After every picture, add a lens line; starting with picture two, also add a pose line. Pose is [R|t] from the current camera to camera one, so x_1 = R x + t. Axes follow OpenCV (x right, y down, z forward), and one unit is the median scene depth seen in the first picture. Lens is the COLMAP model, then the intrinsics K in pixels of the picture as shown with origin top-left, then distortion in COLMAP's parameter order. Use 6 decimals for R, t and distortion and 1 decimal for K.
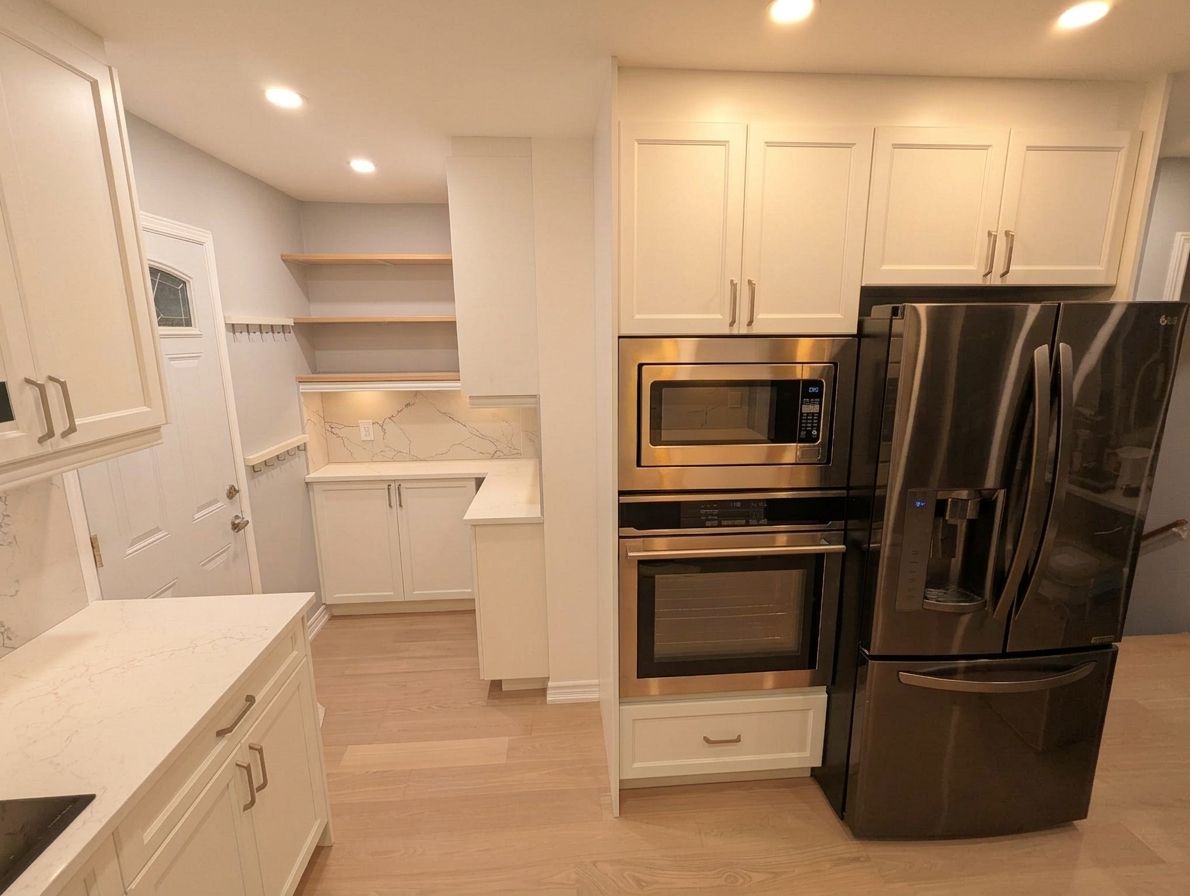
lens RADIAL K [[562.9, 0, 595.0], [0, 562.9, 448.0], [0, 0, 1]] dist [0.013576, 0.000031]
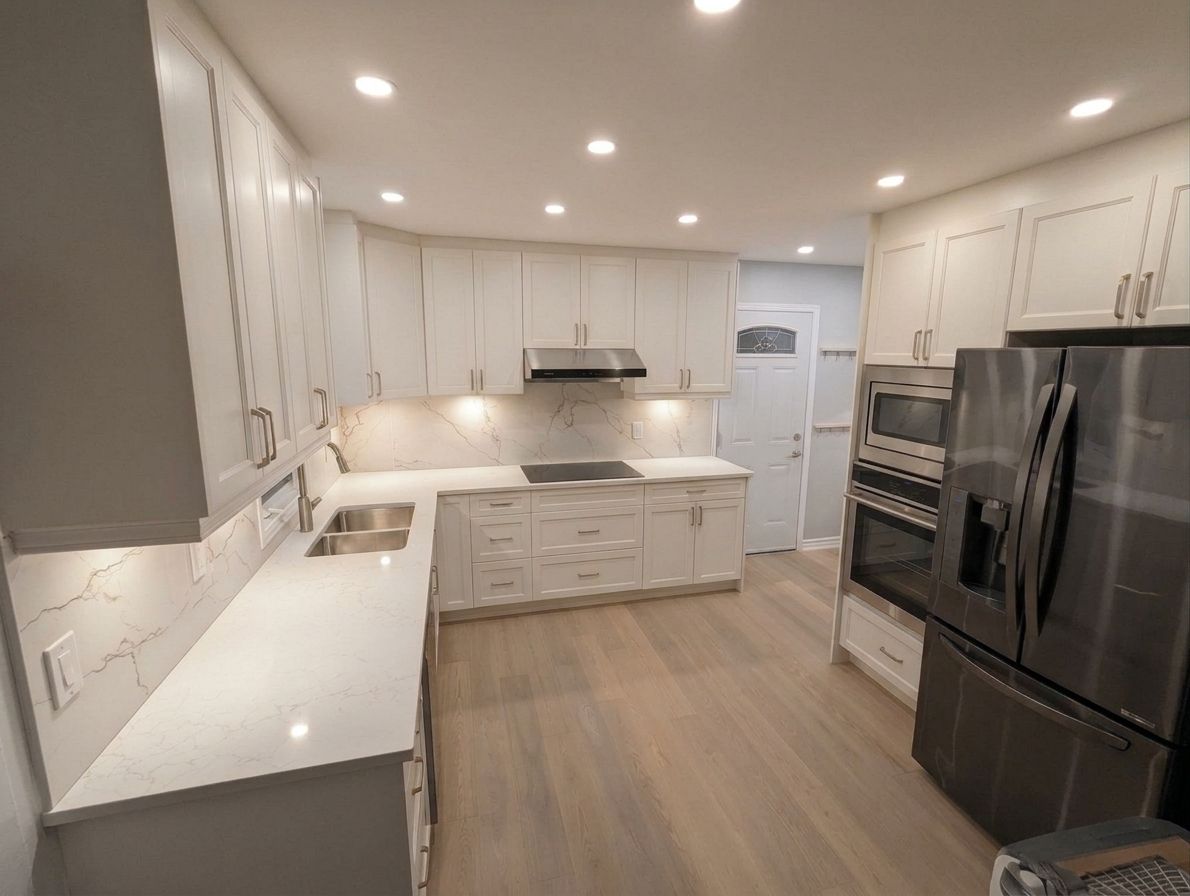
lens RADIAL K [[562.9, 0, 595.0], [0, 562.9, 448.0], [0, 0, 1]] dist [0.013576, 0.000031]
pose [[0.170629, 0.180871, -0.968592, 1.528381], [-0.202422, 0.968476, 0.145190, -0.035769], [0.964319, 0.171291, 0.201862, -0.080661]]
